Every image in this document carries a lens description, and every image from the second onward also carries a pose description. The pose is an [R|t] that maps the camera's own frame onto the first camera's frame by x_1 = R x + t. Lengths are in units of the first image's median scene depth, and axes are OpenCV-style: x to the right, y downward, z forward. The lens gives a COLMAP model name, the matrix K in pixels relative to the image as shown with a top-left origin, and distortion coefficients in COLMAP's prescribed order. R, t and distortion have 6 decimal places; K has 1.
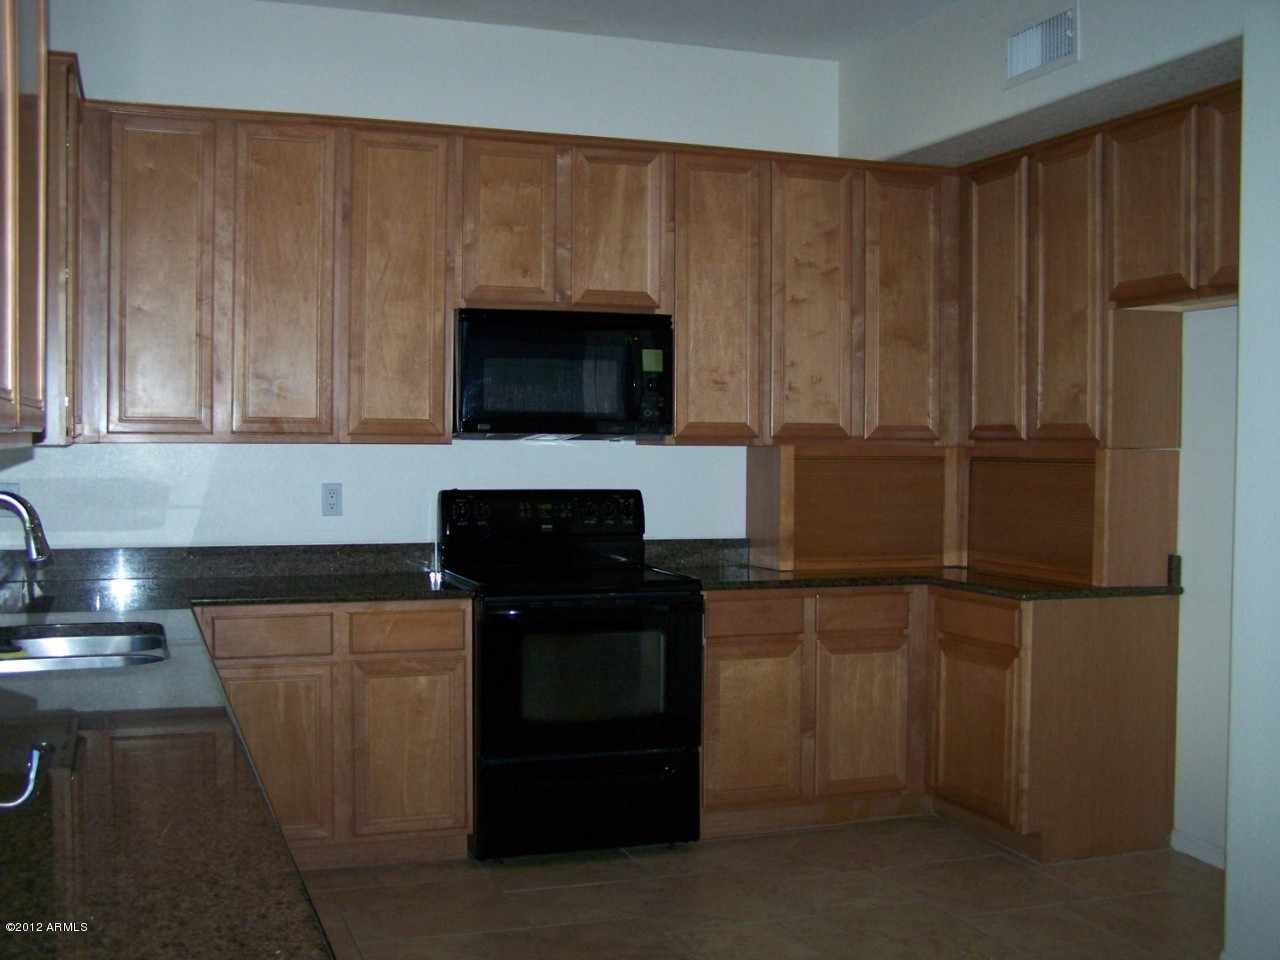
lens RADIAL K [[1590.8, 0, 640.0], [0, 1590.8, 480.0], [0, 0, 1]] dist [-0.024553, -0.005204]
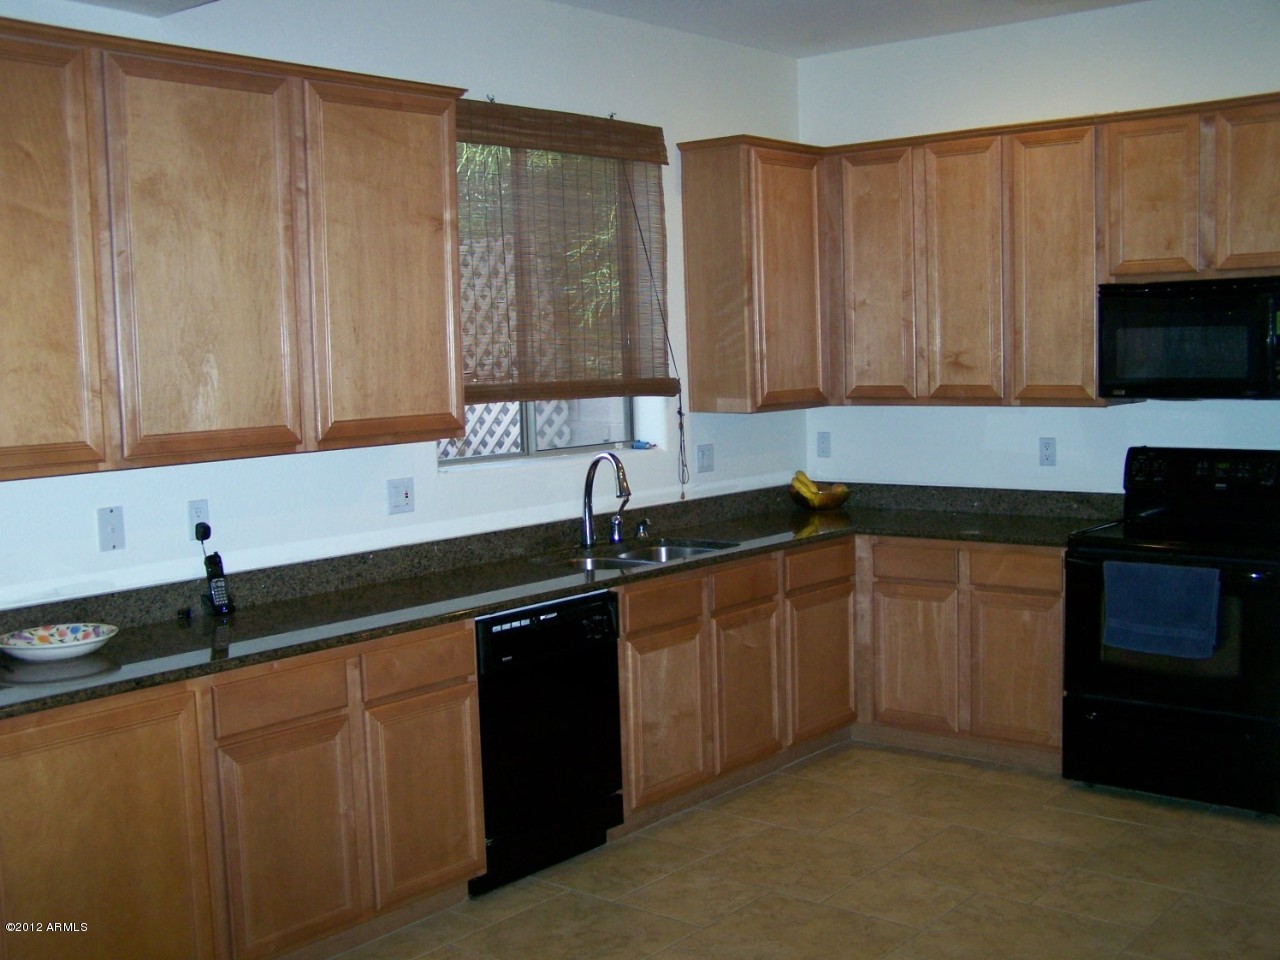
lens RADIAL K [[1590.8, 0, 640.0], [0, 1590.8, 480.0], [0, 0, 1]] dist [-0.024553, -0.005204]
pose [[0.497269, 0.056690, -0.865742, 0.668640], [0.008076, 0.997517, 0.069958, -0.050967], [0.867559, -0.041780, 0.495577, 0.173502]]
